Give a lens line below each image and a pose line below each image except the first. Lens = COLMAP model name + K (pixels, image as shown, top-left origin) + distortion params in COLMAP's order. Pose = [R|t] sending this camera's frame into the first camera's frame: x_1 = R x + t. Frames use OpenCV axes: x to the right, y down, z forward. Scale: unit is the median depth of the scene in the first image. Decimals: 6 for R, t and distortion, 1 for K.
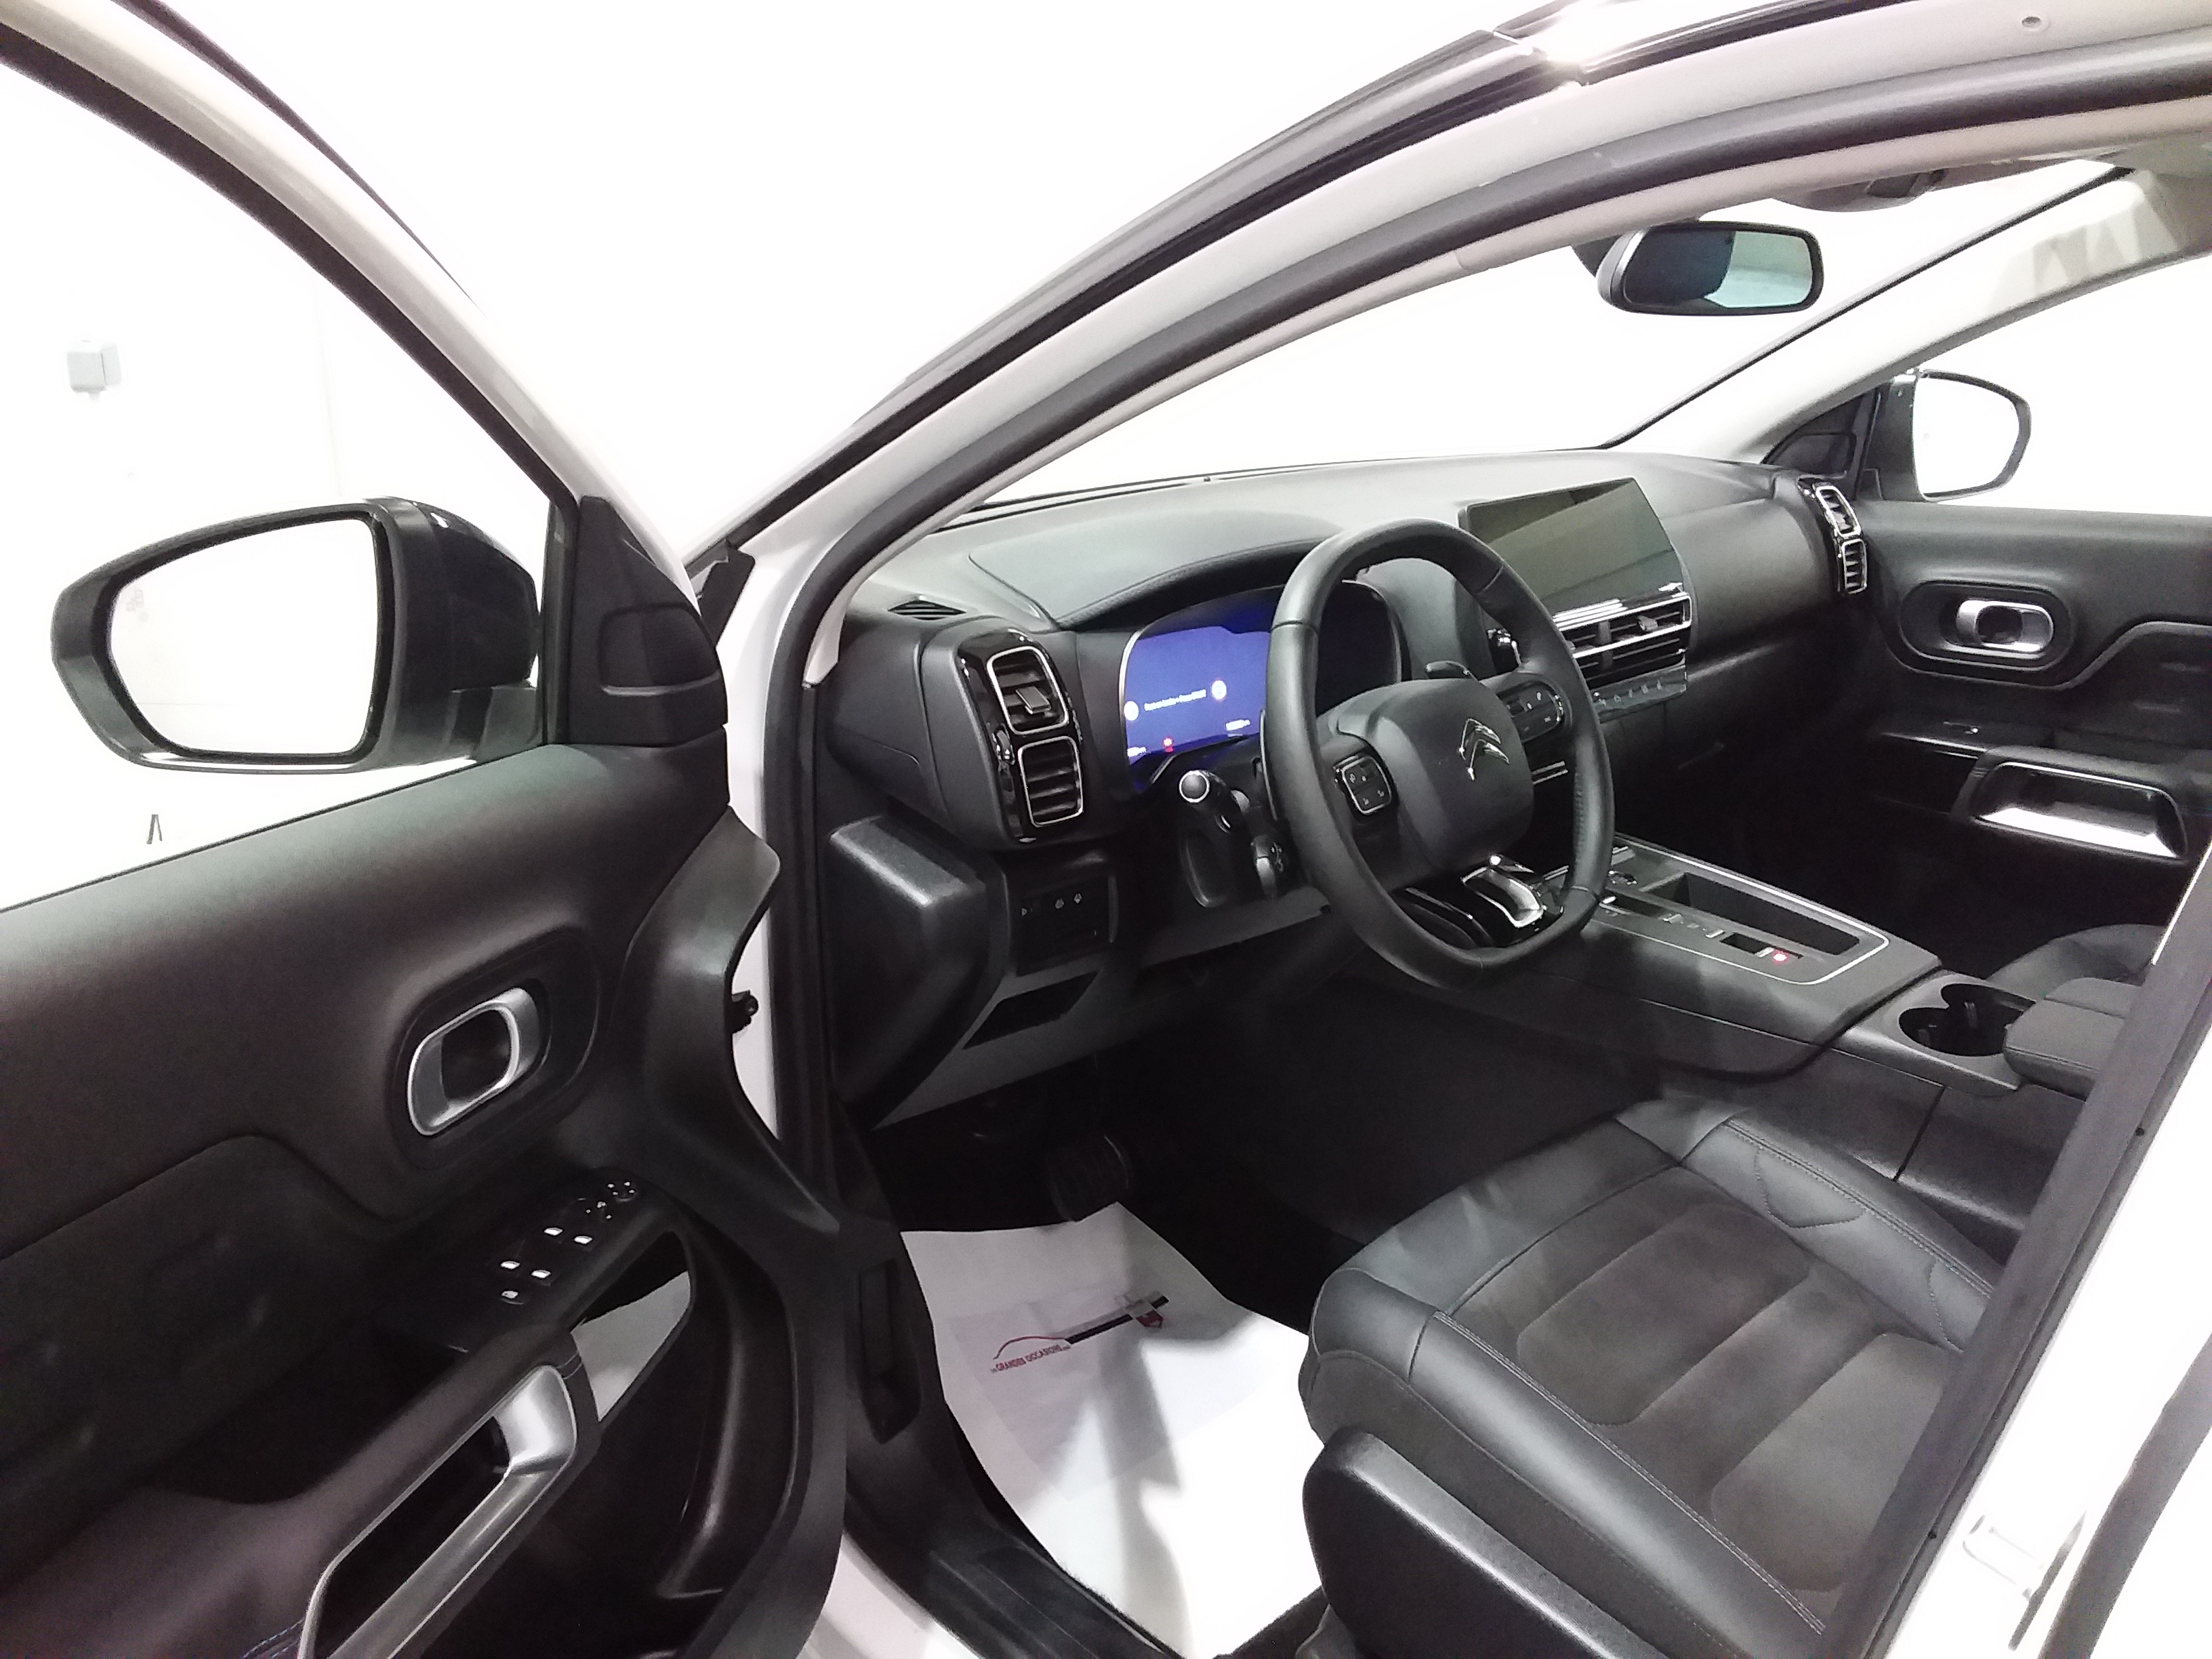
lens RADIAL K [[1836.4, 0, 1106.0], [0, 1836.4, 829.5], [0, 0, 1]] dist [0.129372, -0.182034]
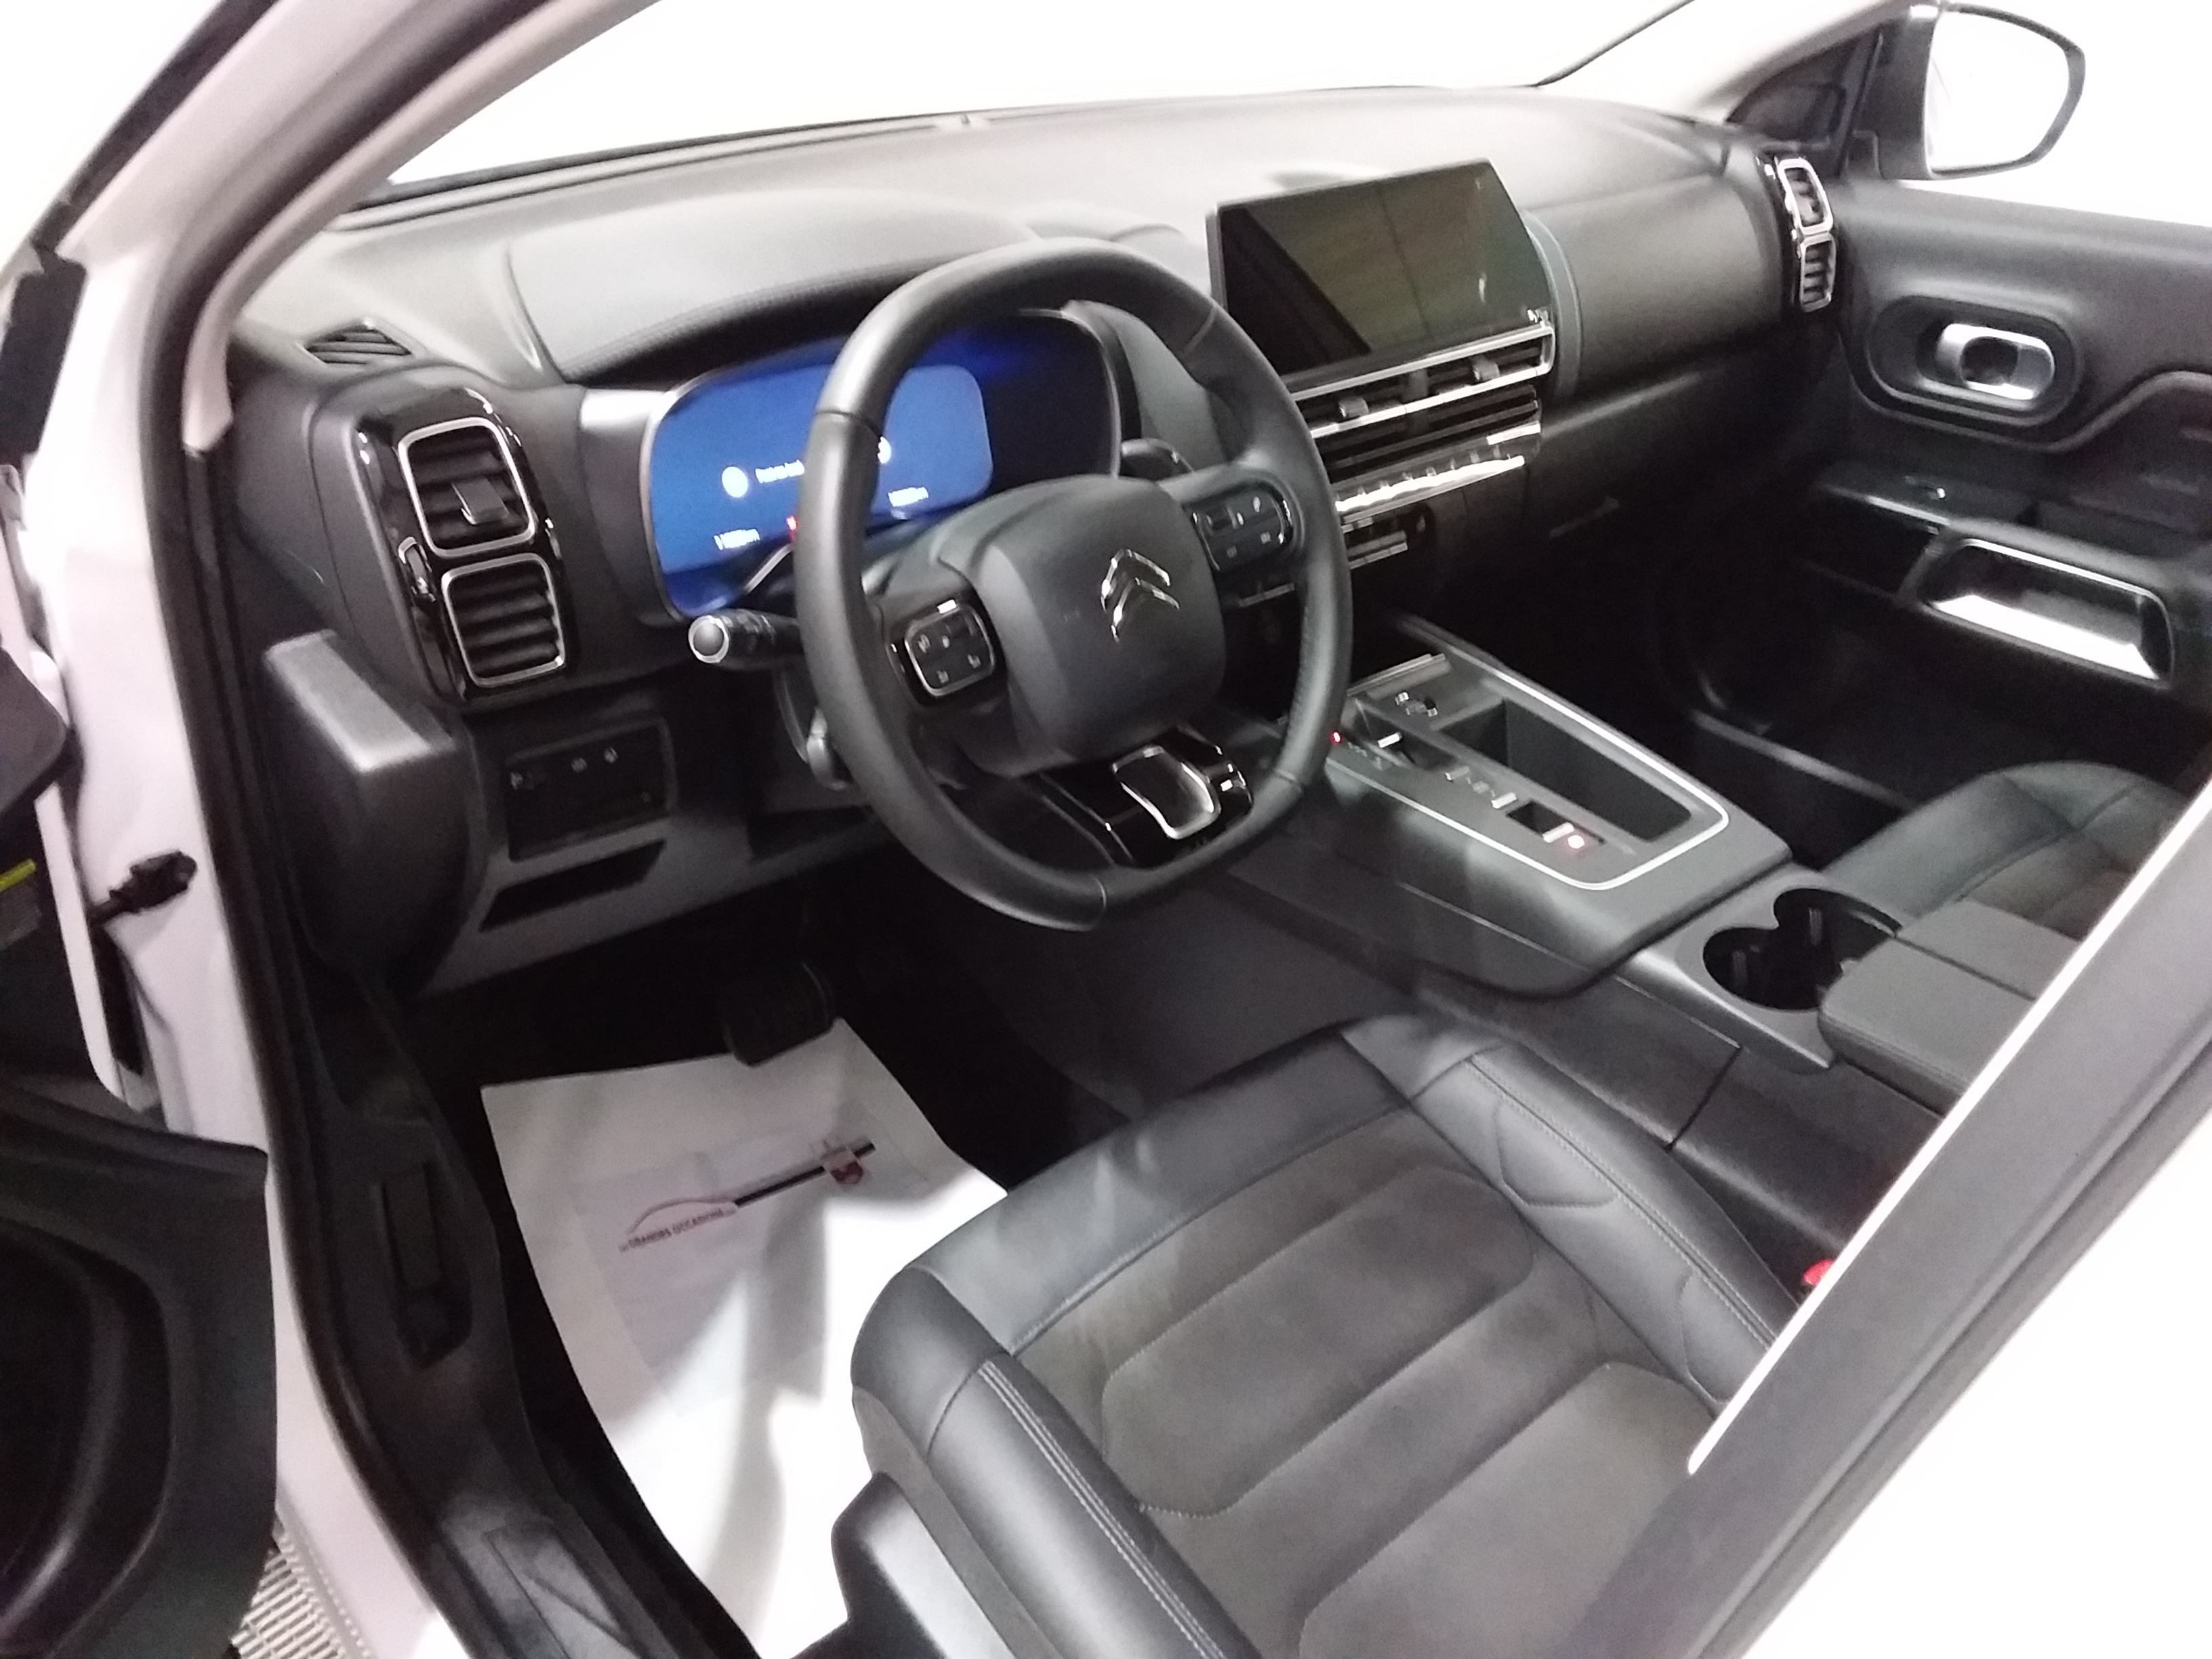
lens RADIAL K [[1836.4, 0, 1106.0], [0, 1836.4, 829.5], [0, 0, 1]] dist [0.129372, -0.182034]
pose [[0.998397, 0.051080, -0.024387, 0.181014], [-0.044713, 0.975908, 0.213550, -0.089985], [0.034708, -0.212118, 0.976628, 0.237266]]
